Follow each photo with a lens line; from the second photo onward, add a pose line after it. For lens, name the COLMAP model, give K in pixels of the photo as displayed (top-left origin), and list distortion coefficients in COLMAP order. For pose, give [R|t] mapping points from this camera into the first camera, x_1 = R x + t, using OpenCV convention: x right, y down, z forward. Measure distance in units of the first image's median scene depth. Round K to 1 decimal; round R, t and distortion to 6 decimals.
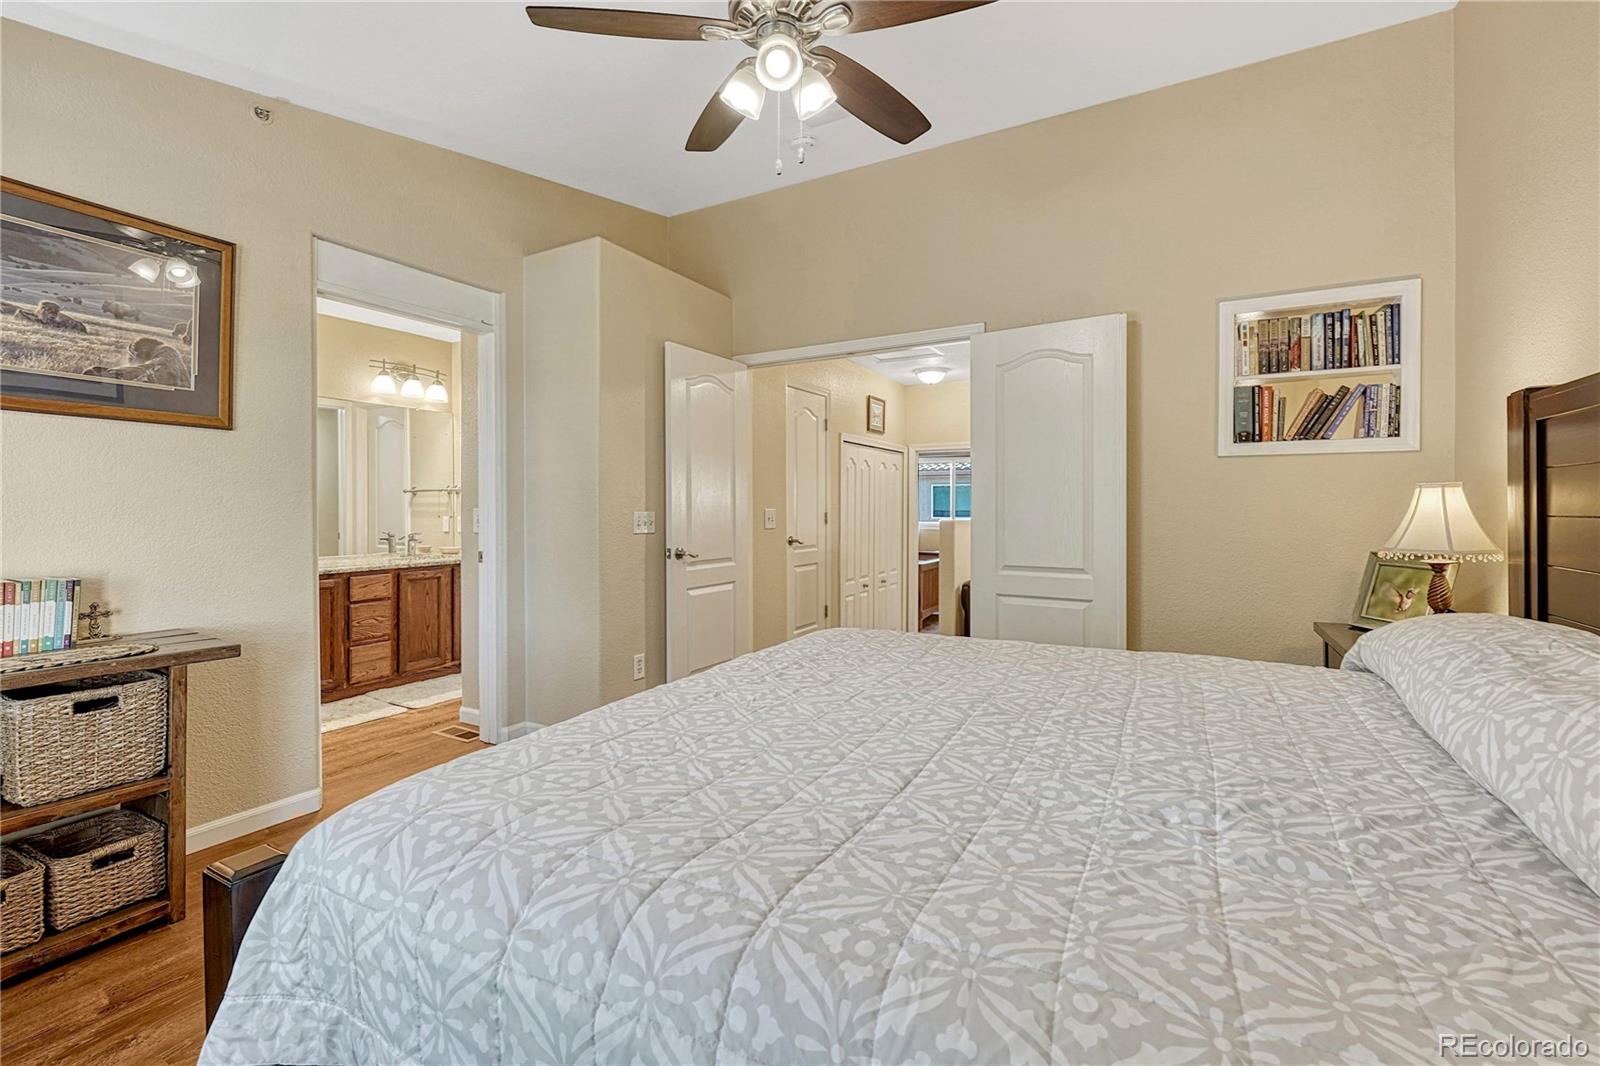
lens RADIAL K [[699.1, 0, 789.7], [0, 699.1, 507.6], [0, 0, 1]] dist [-0.001264, -0.000320]
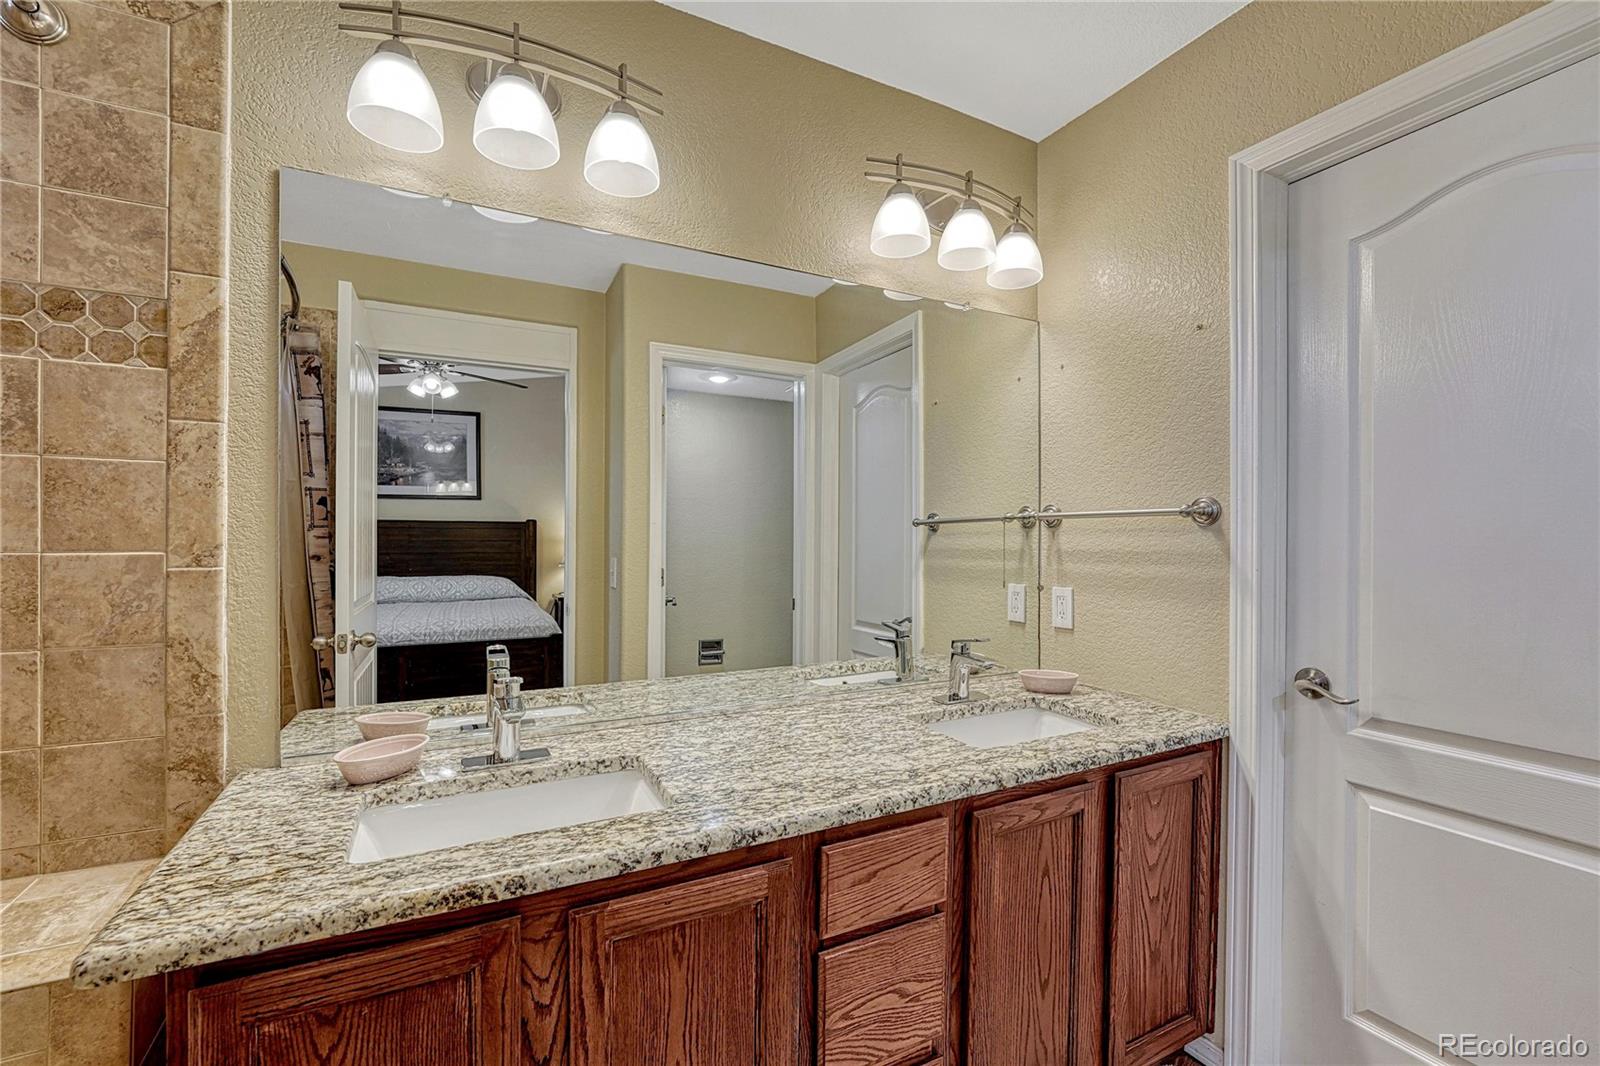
lens RADIAL K [[679.3, 0, 794.3], [0, 679.3, 544.0], [0, 0, 1]] dist [-0.002964, -0.000338]
pose [[0.835227, 0.004019, -0.549891, -0.583176], [-0.002996, 0.999992, 0.002758, -0.016396], [0.549898, -0.000656, 0.835232, 0.915769]]
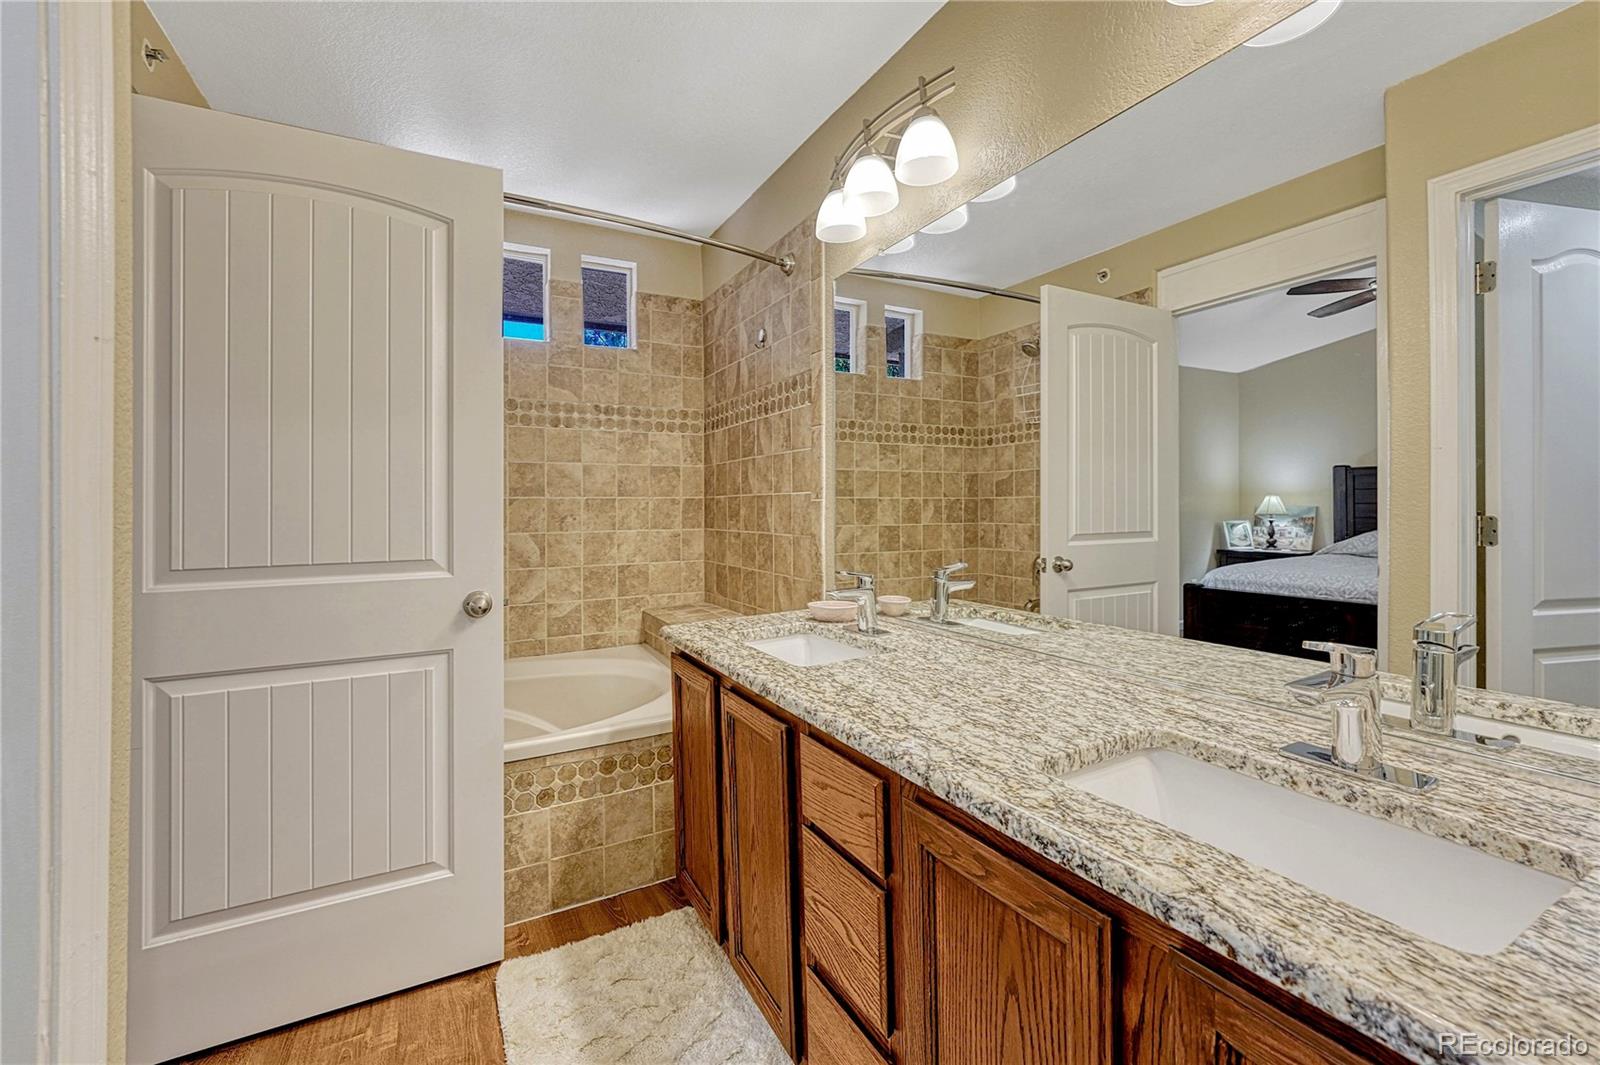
lens RADIAL K [[666.7, 0, 792.3], [0, 666.7, 502.2], [0, 0, 1]] dist [-0.000086, -0.000044]
pose [[-0.534961, 0.001398, -0.844875, -0.449283], [0.009378, 0.999947, -0.004284, 0.001676], [0.844824, -0.010215, -0.534946, 1.346956]]
